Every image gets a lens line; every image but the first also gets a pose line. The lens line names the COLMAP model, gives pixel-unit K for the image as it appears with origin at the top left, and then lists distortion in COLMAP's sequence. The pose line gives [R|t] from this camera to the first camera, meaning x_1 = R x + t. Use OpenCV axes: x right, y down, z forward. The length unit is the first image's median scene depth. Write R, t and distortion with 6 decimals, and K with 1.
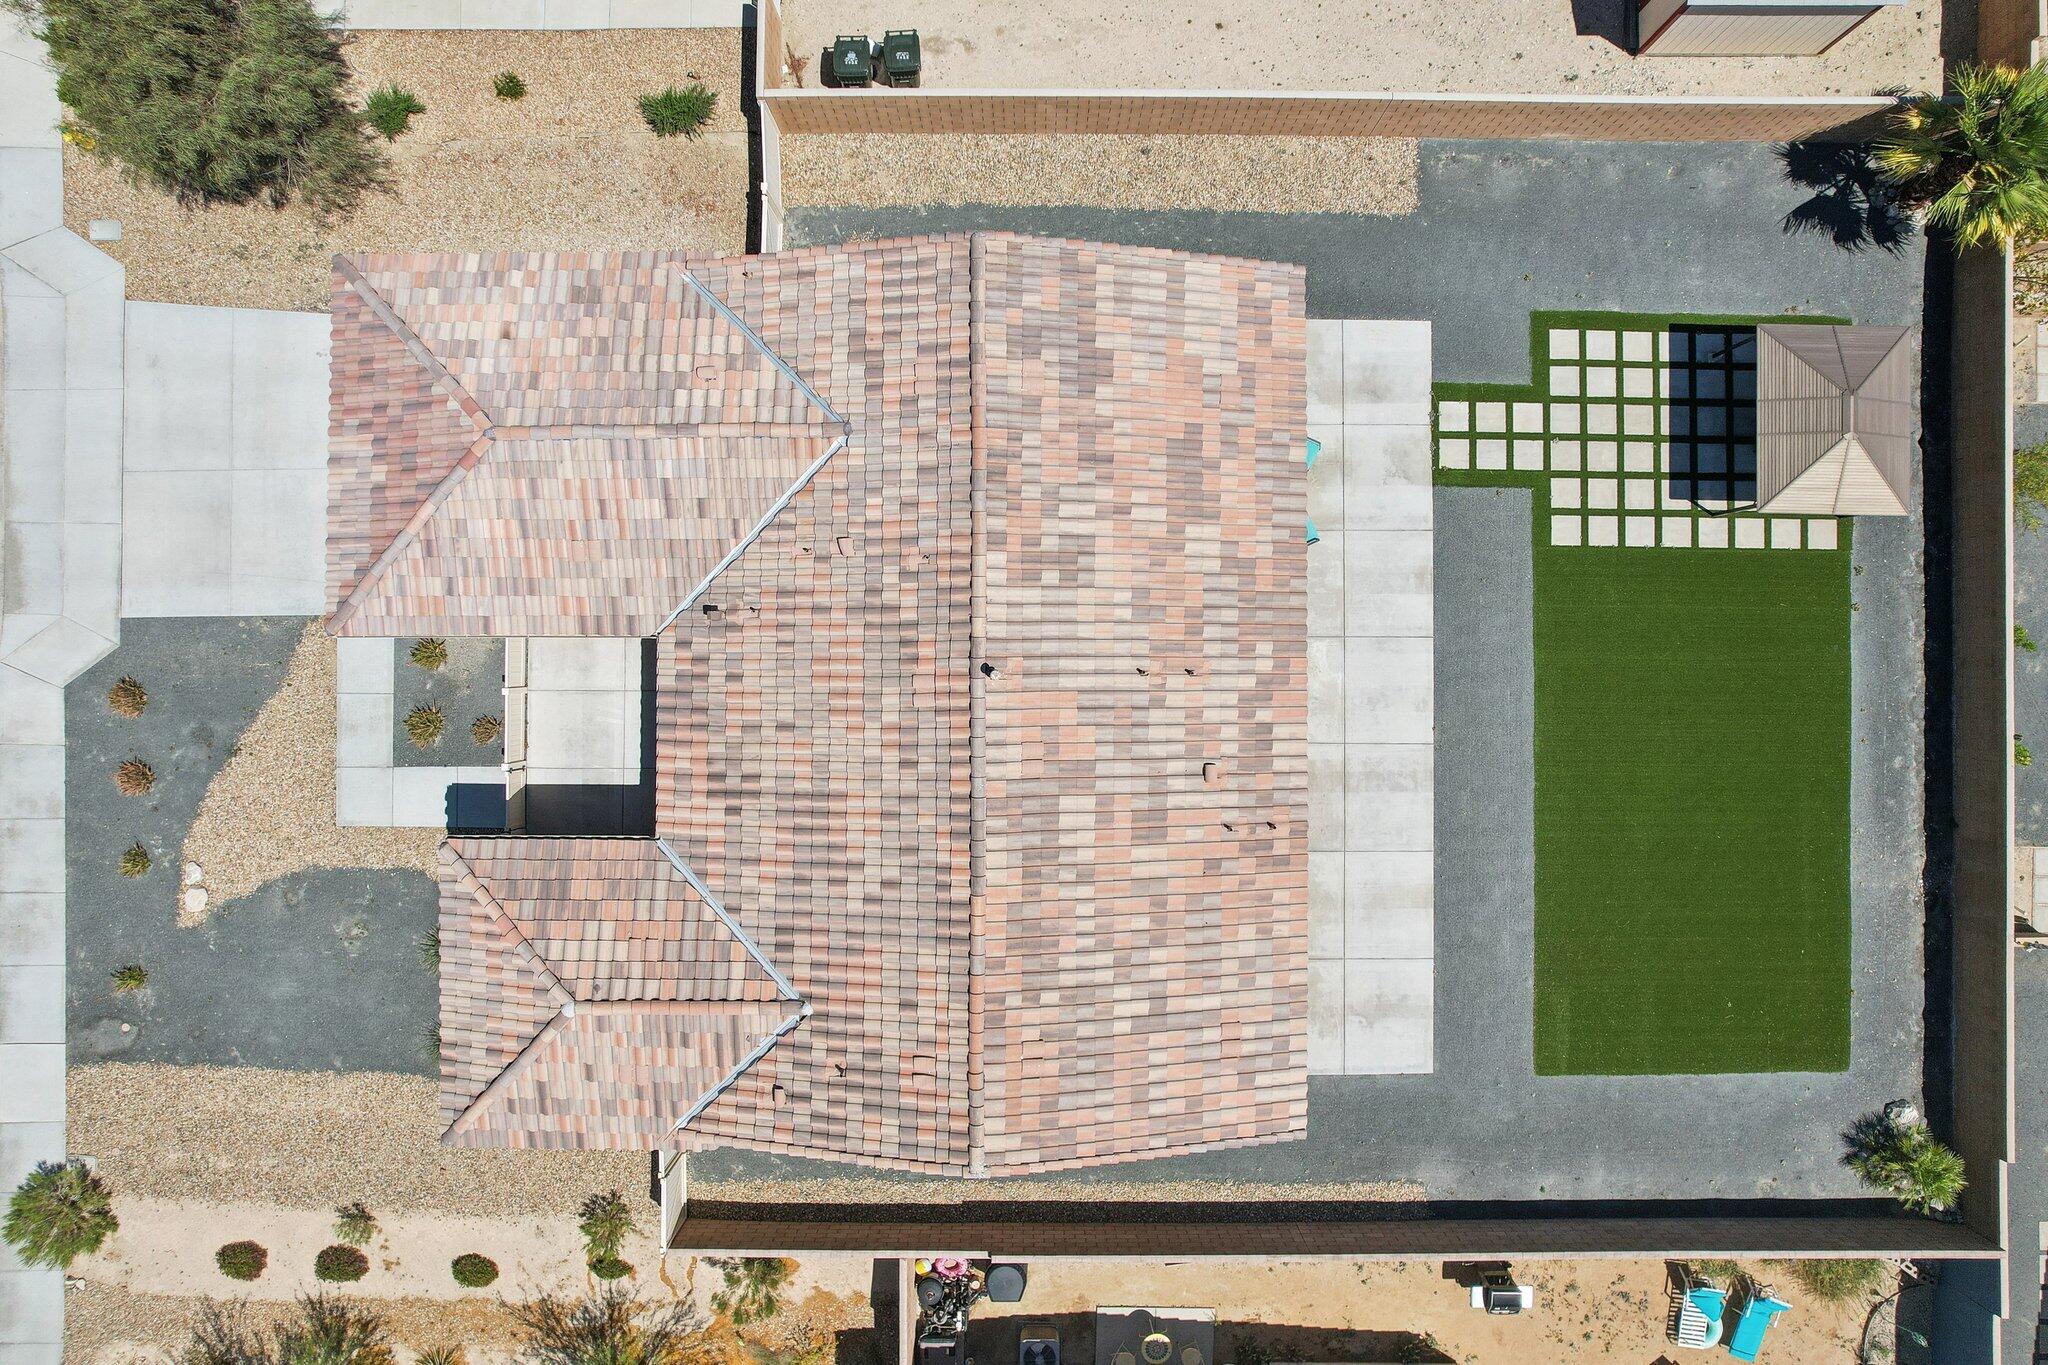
lens RADIAL K [[1326.7, 0, 1023.5], [0, 1326.7, 655.2], [0, 0, 1]] dist [-0.079813, 0.061818]
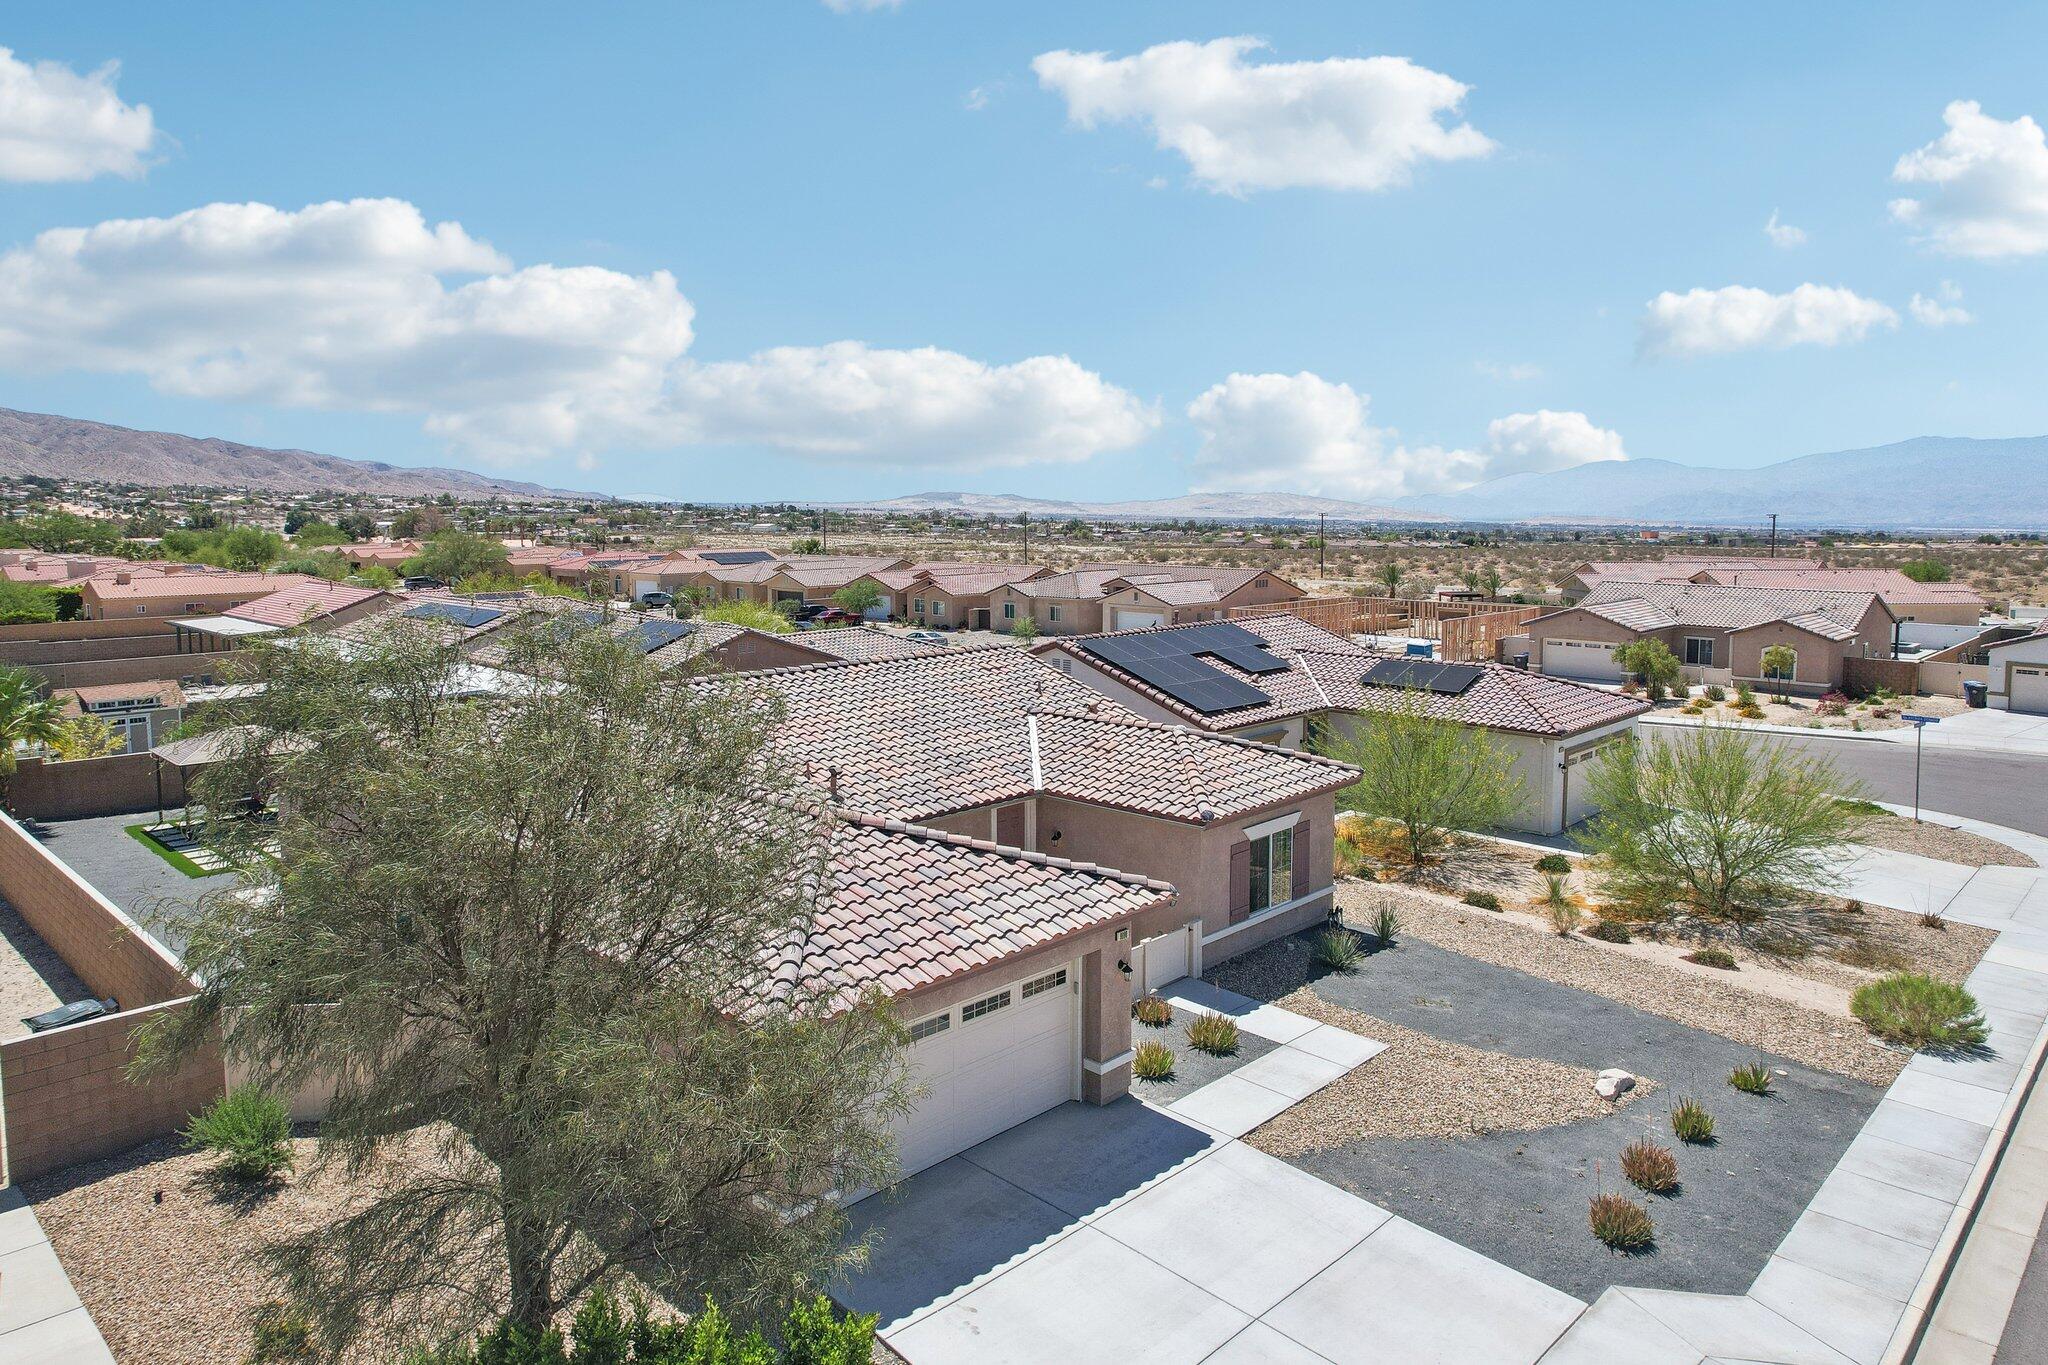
lens RADIAL K [[1326.7, 0, 1023.5], [0, 1326.7, 655.2], [0, 0, 1]] dist [-0.079813, 0.061818]
pose [[-0.723933, -0.085285, 0.684578, -0.879784], [0.689707, -0.067895, 0.720898, -0.565033], [-0.015002, 0.994041, 0.107973, 0.683862]]
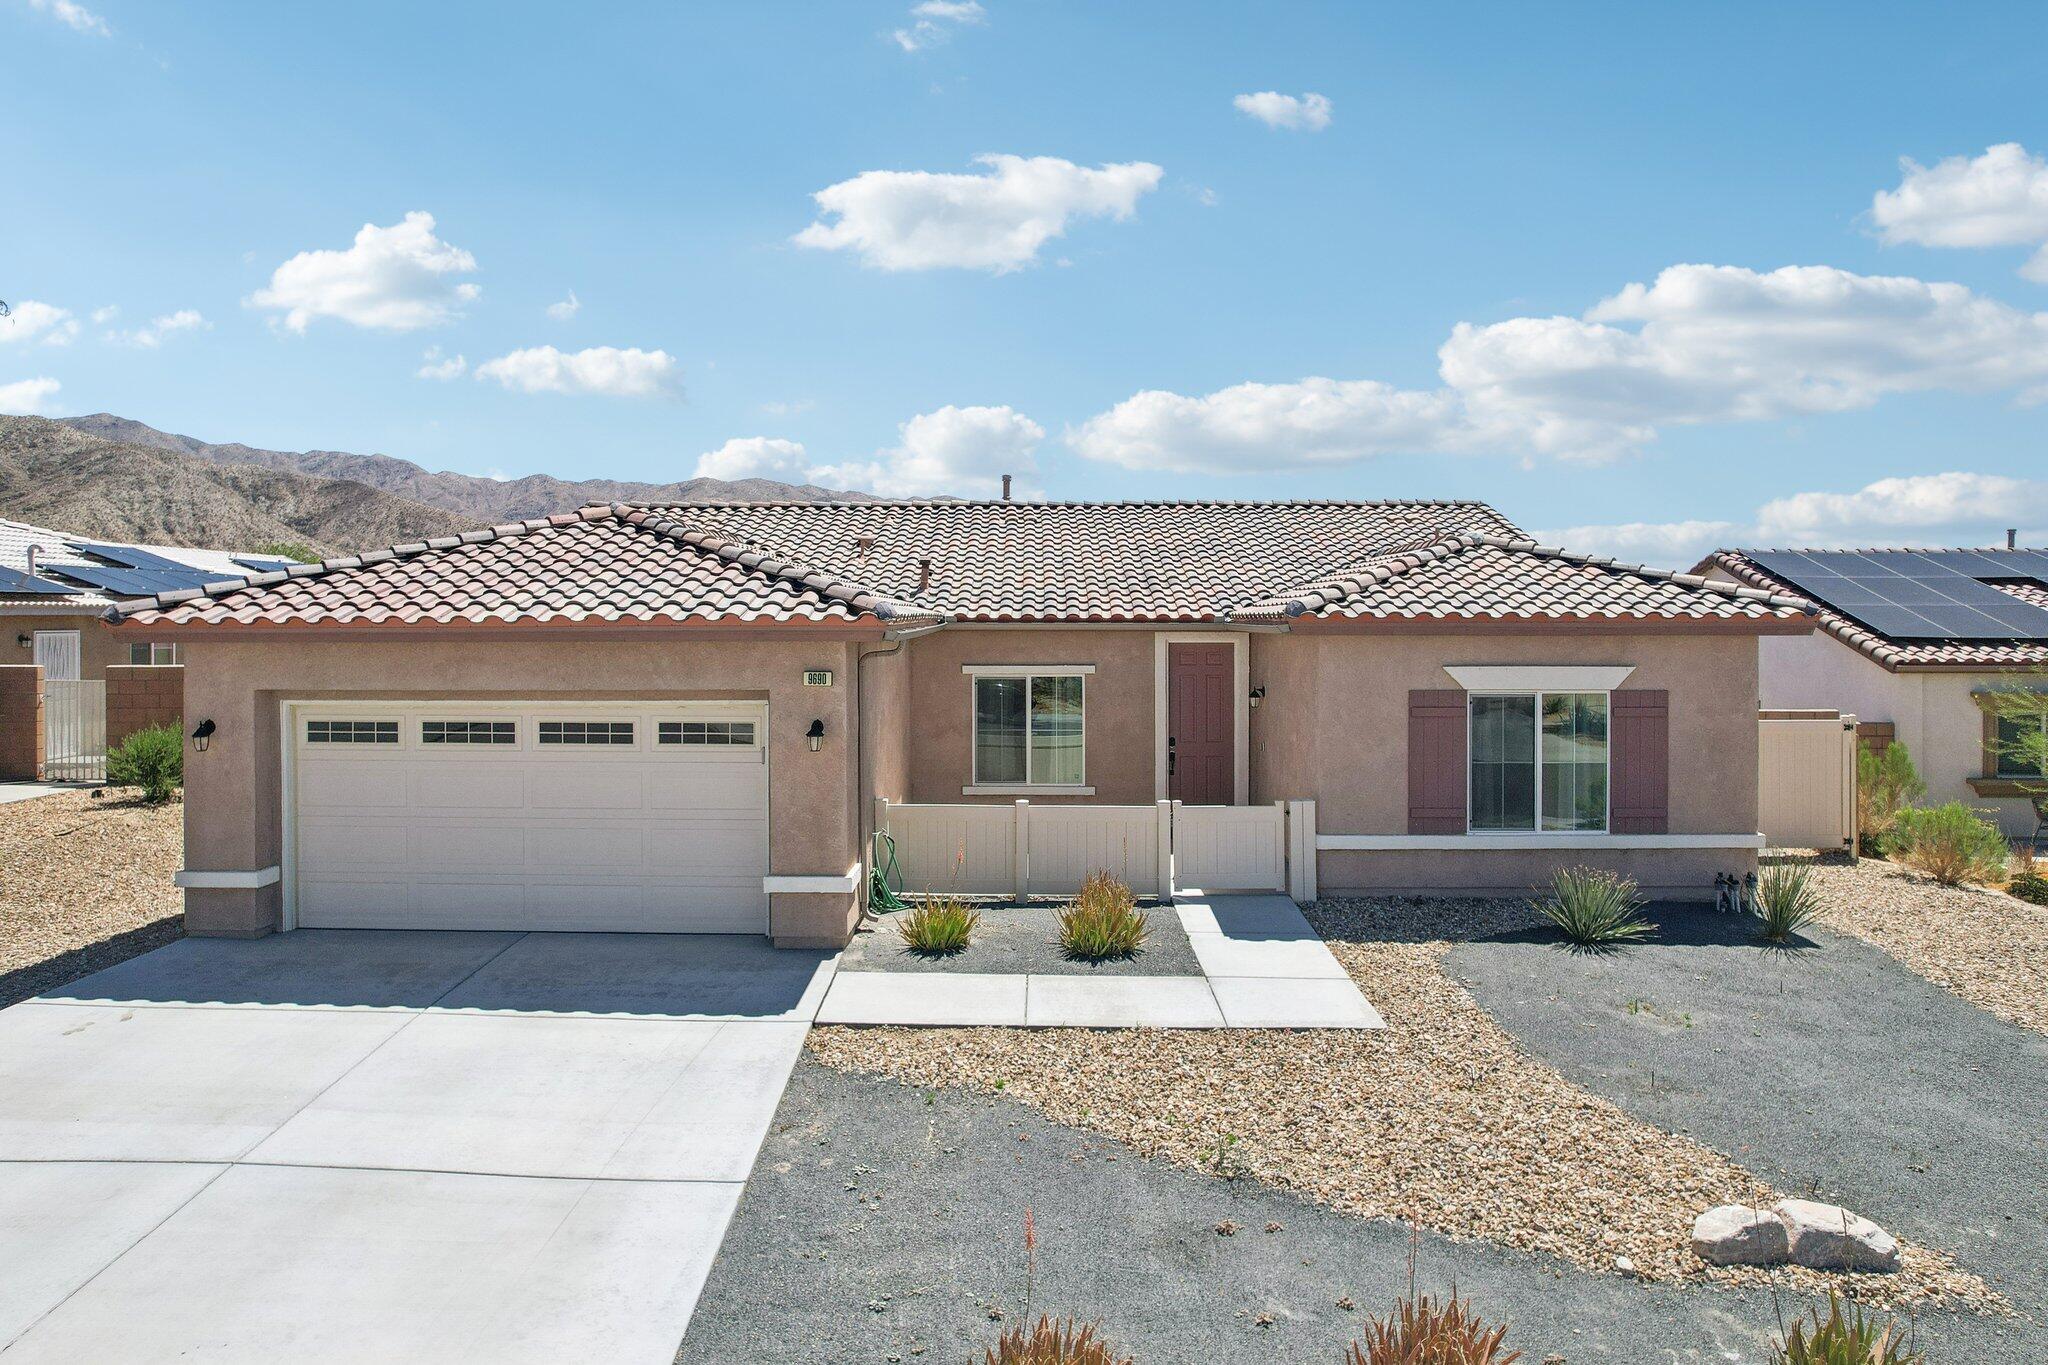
lens RADIAL K [[1333.0, 0, 1013.5], [0, 1333.0, 682.4], [0, 0, 1]] dist [-0.084892, 0.077843]
pose [[0.015856, -0.059321, 0.998113, -0.889377], [0.999755, 0.016374, -0.014909, 0.029586], [-0.015459, 0.998105, 0.059566, 0.877878]]
